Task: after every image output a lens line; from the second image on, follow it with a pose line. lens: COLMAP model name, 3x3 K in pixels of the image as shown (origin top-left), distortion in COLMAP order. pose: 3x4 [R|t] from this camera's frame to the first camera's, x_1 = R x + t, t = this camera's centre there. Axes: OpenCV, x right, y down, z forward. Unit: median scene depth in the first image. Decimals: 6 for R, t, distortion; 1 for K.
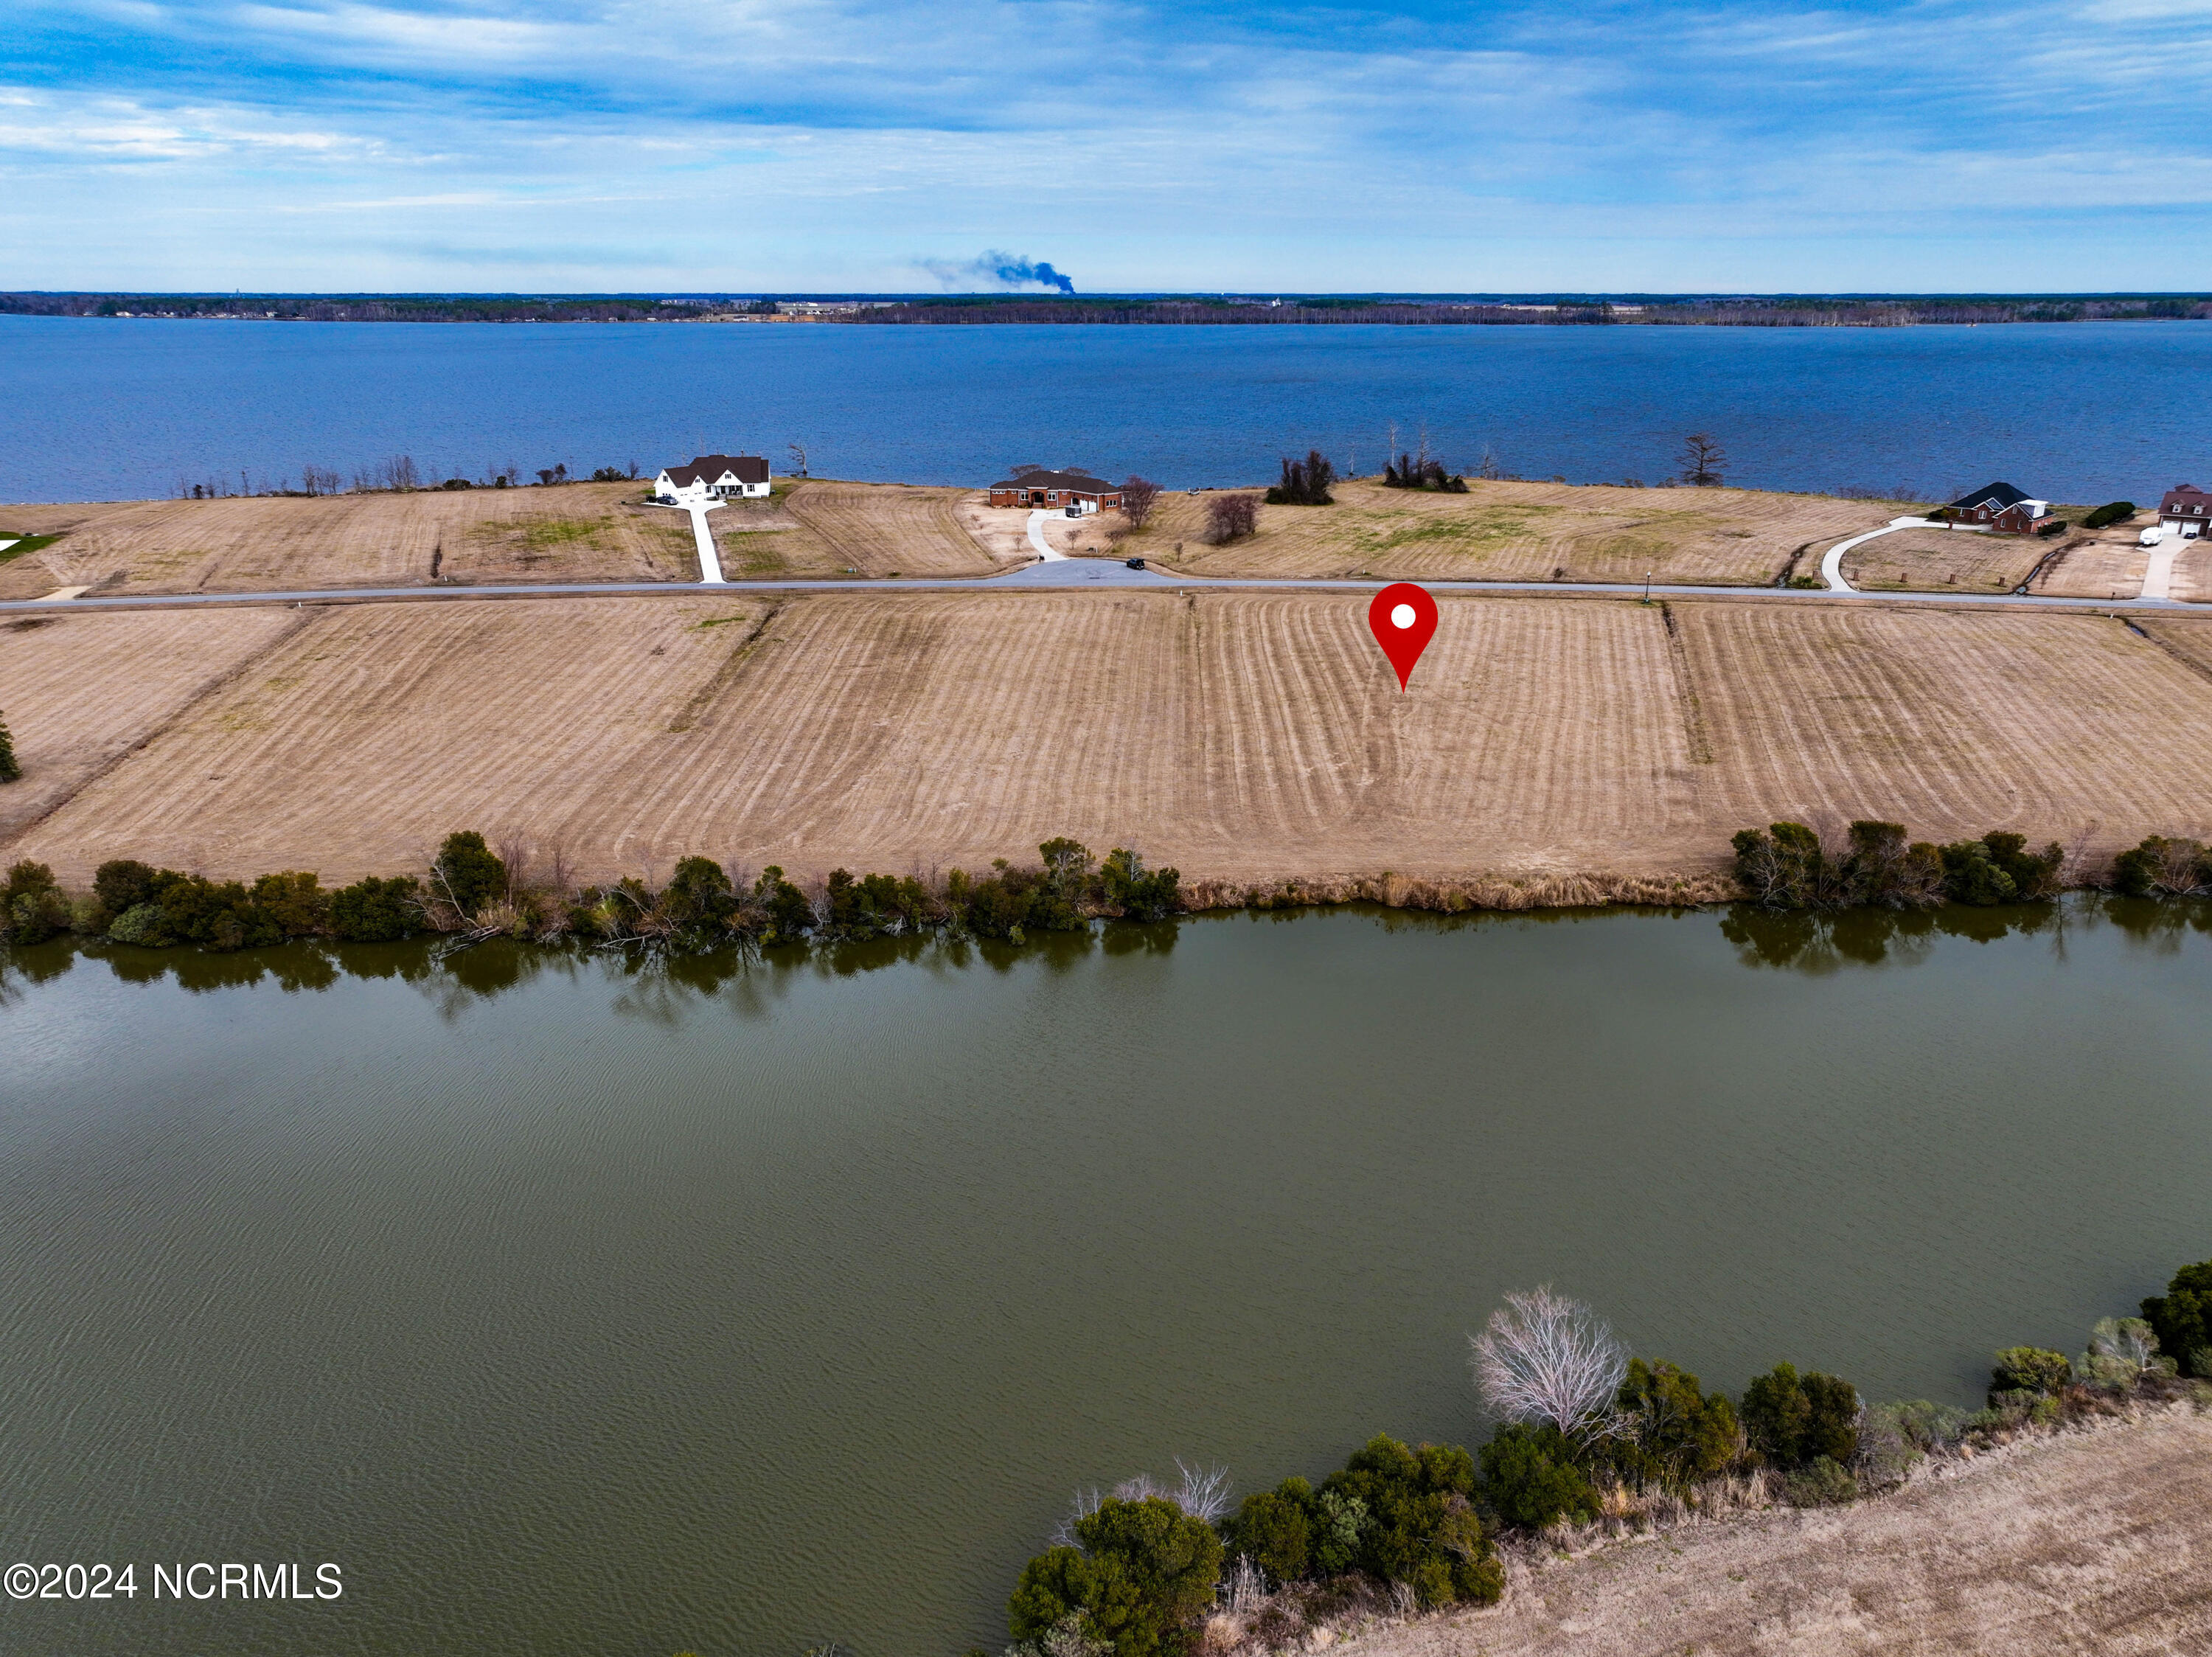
lens RADIAL K [[1549.5, 0, 1111.9], [0, 1549.5, 829.4], [0, 0, 1]] dist [0.000333, 0.012246]
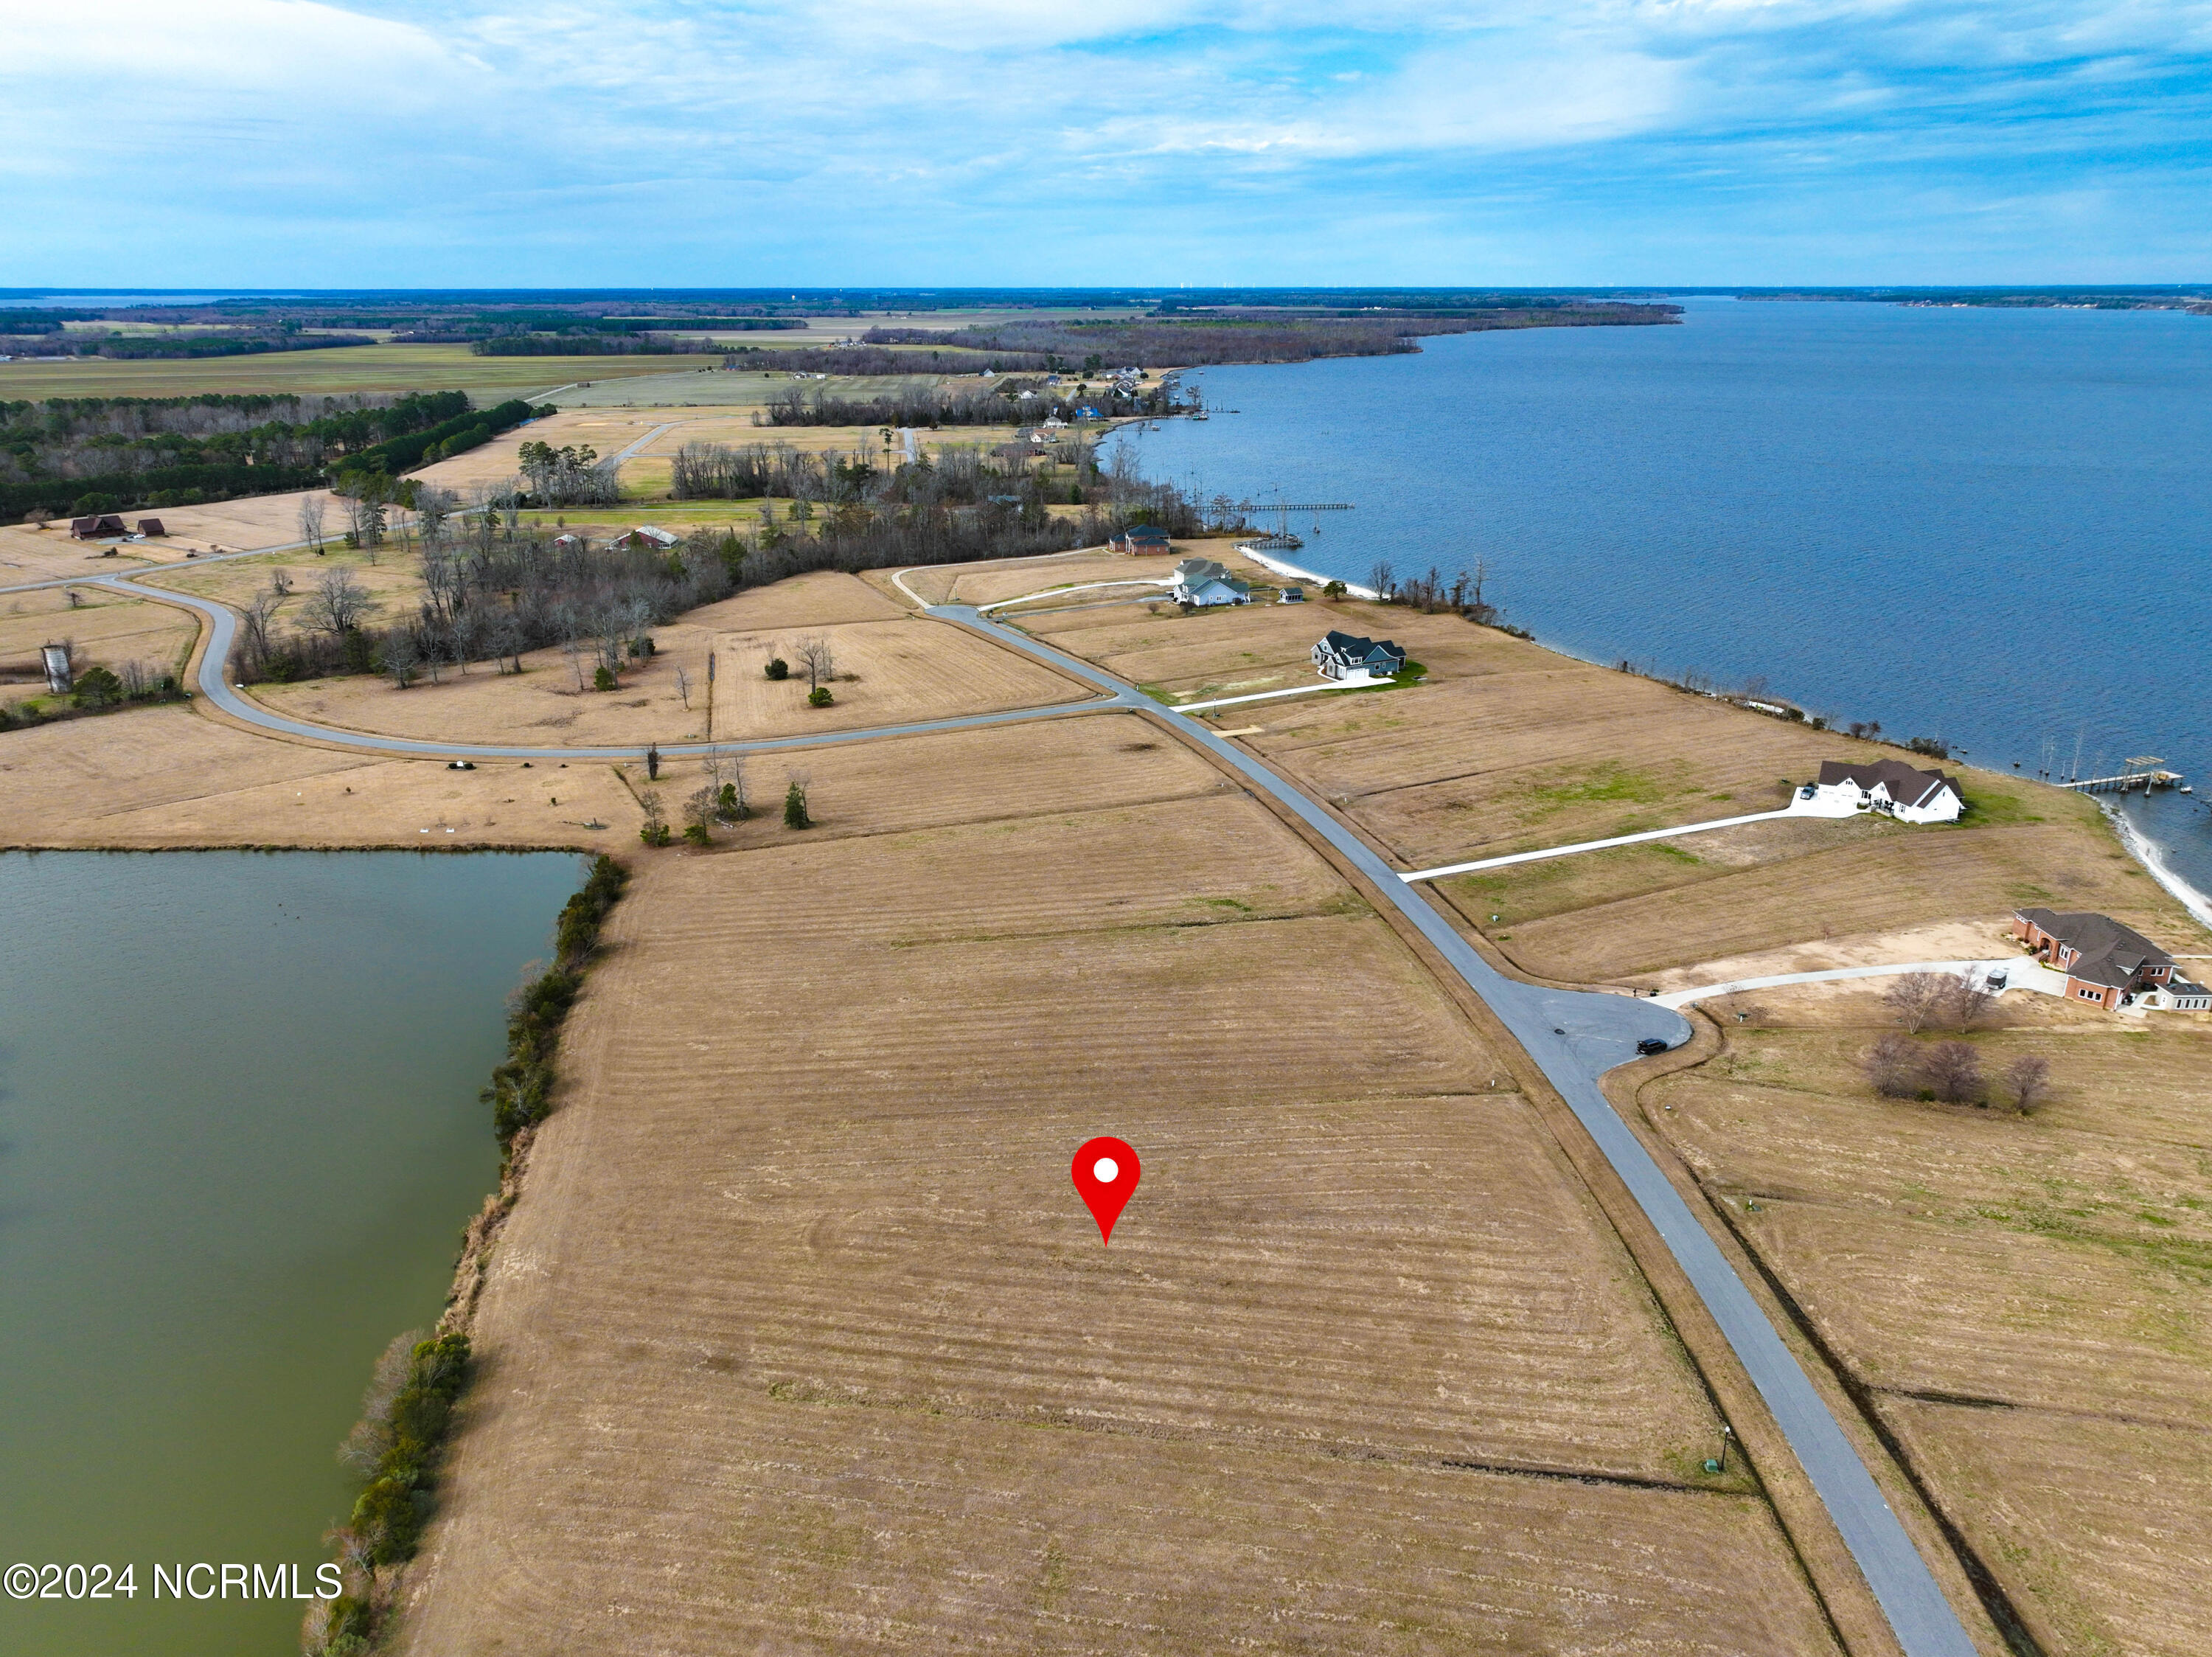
lens RADIAL K [[1554.8, 0, 1114.0], [0, 1554.8, 829.4], [0, 0, 1]] dist [-0.002081, 0.018879]
pose [[0.134711, 0.329845, -0.934374, 0.830704], [-0.323319, 0.905991, 0.273212, -0.480084], [0.936652, 0.265297, 0.228692, 0.609756]]
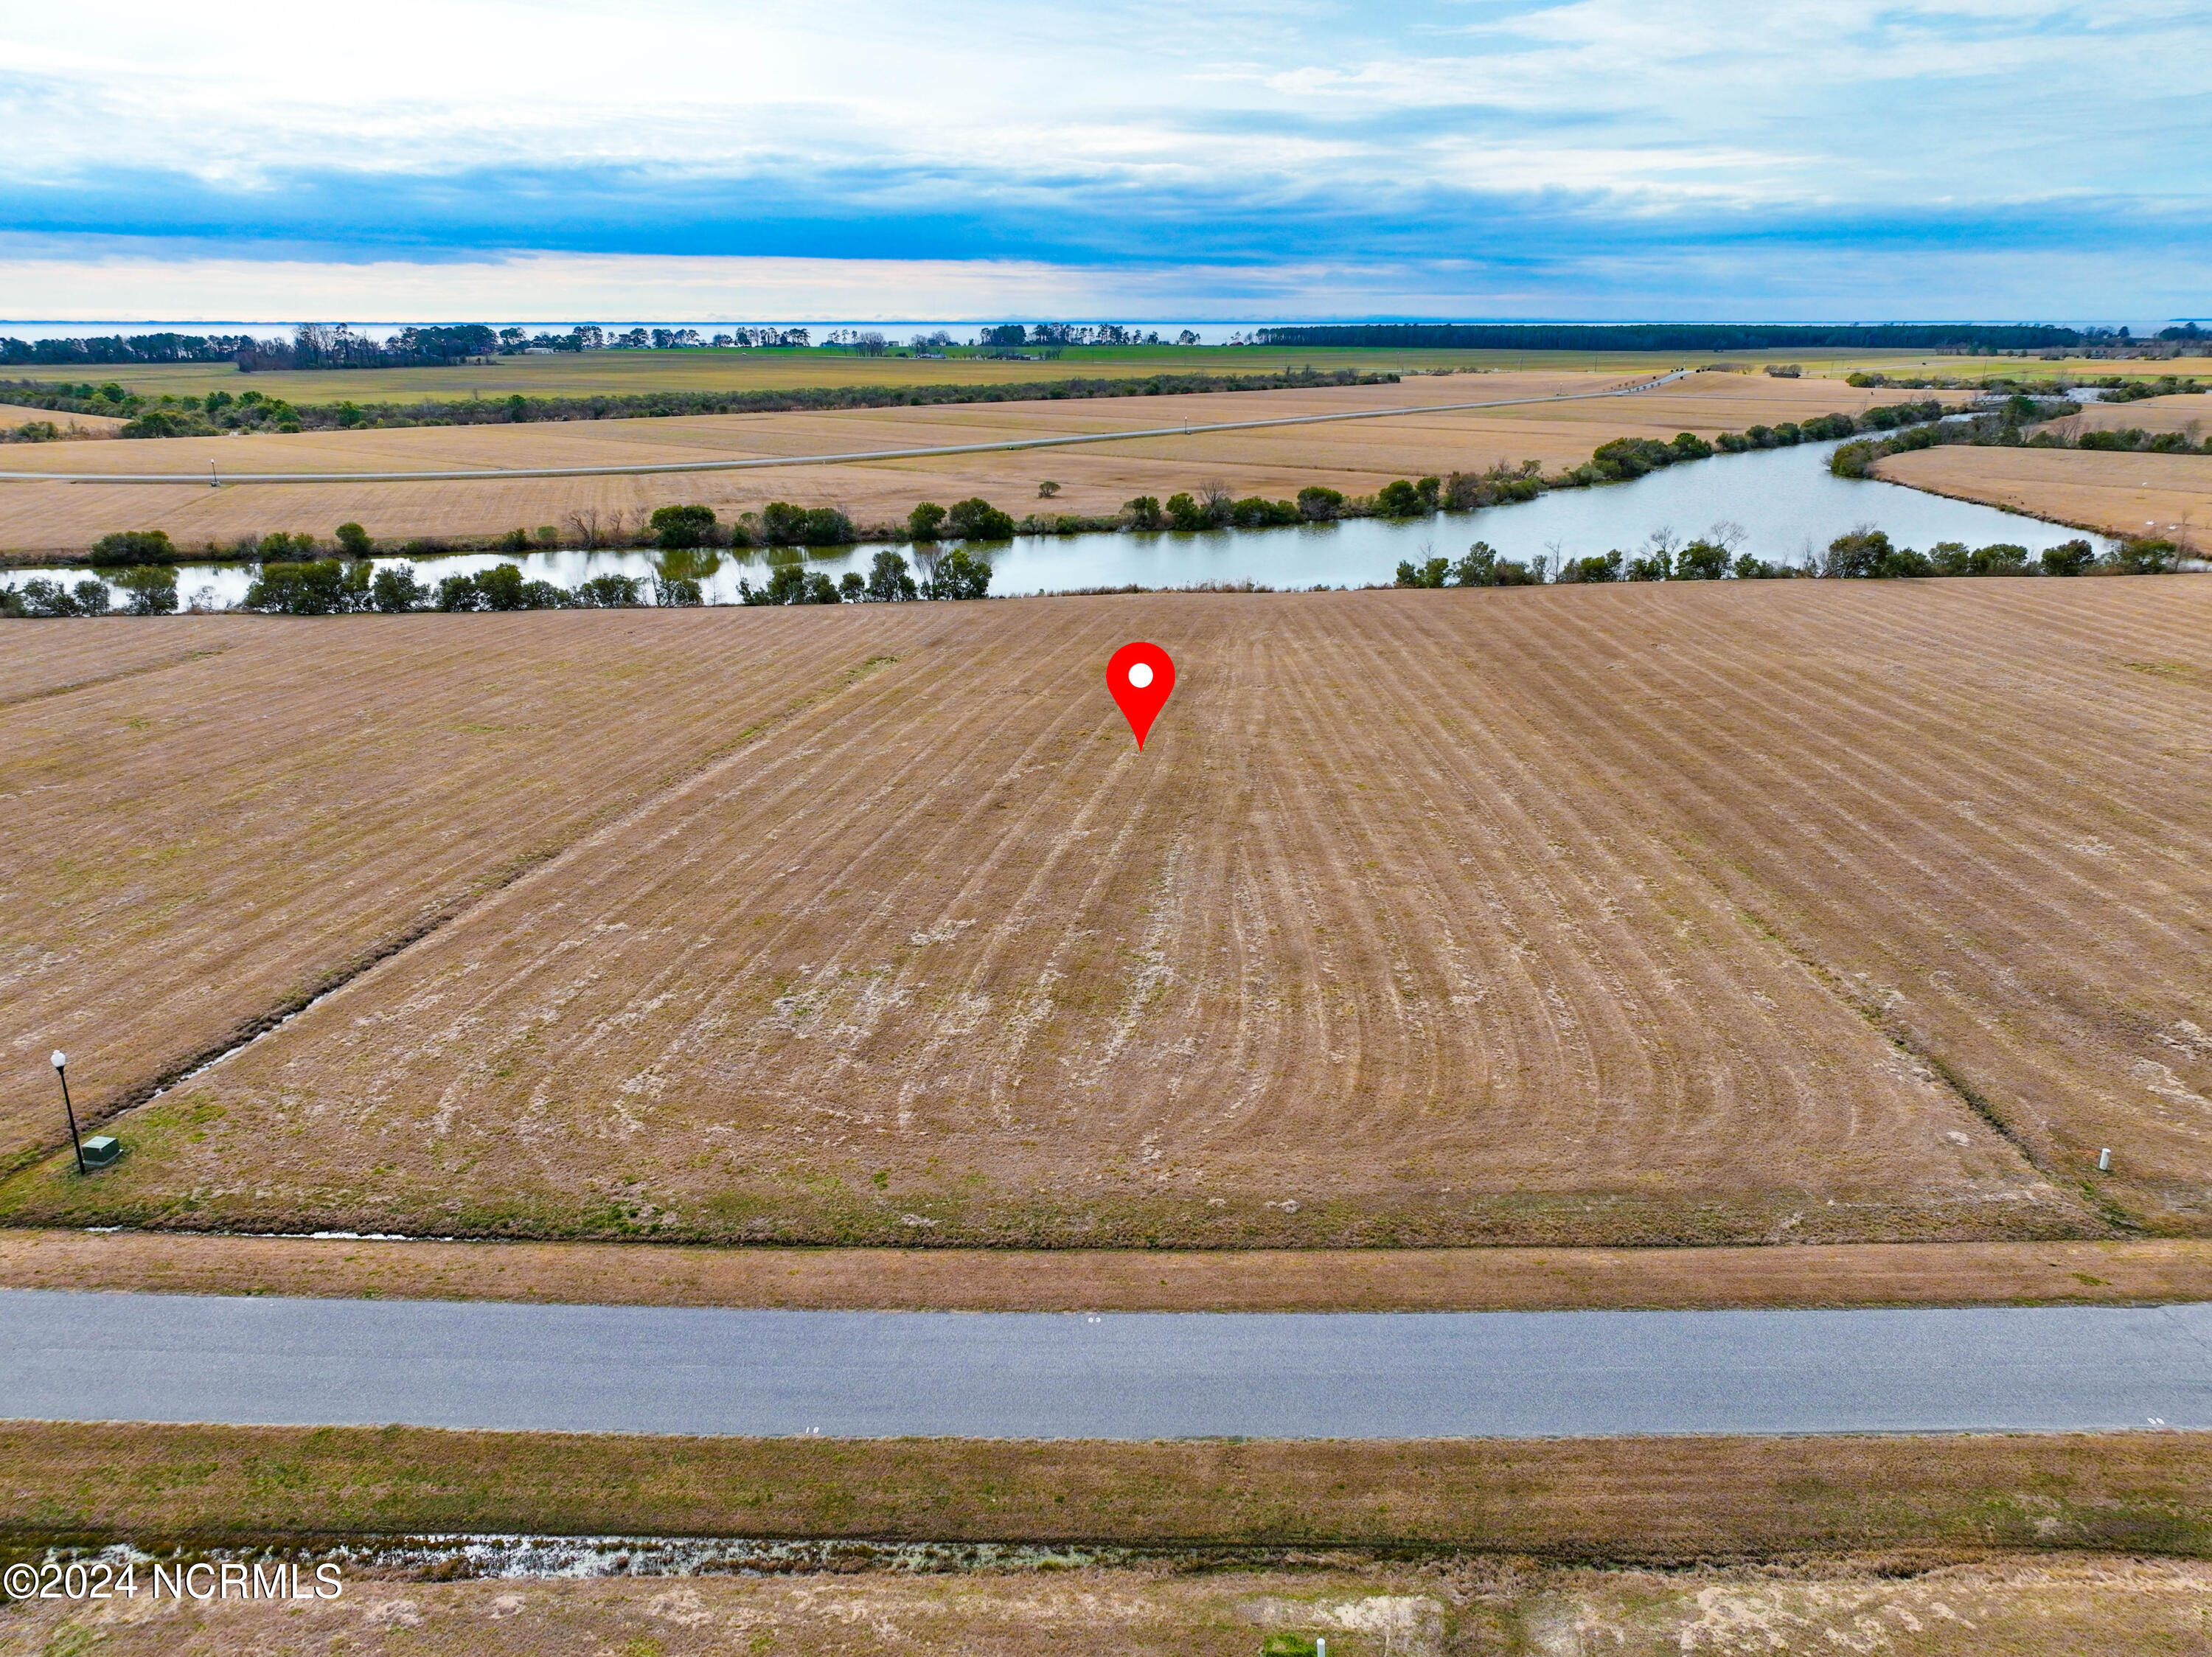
lens RADIAL K [[1554.8, 0, 1114.0], [0, 1554.8, 829.4], [0, 0, 1]] dist [-0.002081, 0.018879]
pose [[-0.997517, 0.022956, -0.066582, 0.216172], [-0.022011, 0.796417, 0.604347, -0.347436], [0.066901, 0.604312, -0.793934, 1.223437]]
